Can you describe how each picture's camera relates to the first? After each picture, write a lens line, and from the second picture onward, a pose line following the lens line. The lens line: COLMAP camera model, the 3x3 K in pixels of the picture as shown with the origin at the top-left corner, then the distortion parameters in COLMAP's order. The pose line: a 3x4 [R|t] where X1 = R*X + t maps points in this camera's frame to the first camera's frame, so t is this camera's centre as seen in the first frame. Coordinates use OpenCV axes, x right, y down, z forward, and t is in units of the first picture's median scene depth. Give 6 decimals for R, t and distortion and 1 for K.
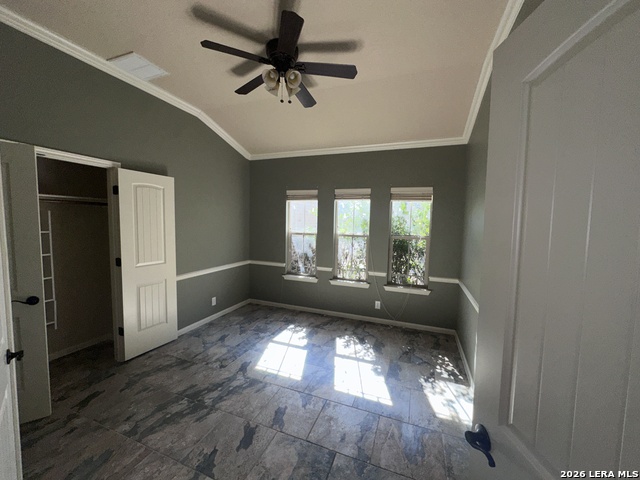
lens RADIAL K [[257.2, 0, 320.0], [0, 257.2, 240.6], [0, 0, 1]] dist [-0.003031, 0.000118]
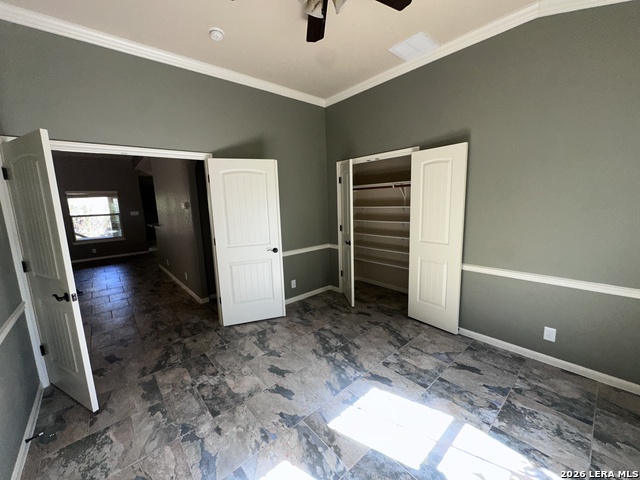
lens RADIAL K [[257.2, 0, 320.0], [0, 257.2, 240.6], [0, 0, 1]] dist [-0.003031, 0.000118]
pose [[-0.465378, 0.137950, -0.874296, 0.455522], [-0.037929, 0.983764, 0.175411, -0.079019], [0.884299, 0.114793, -0.452590, 1.173064]]
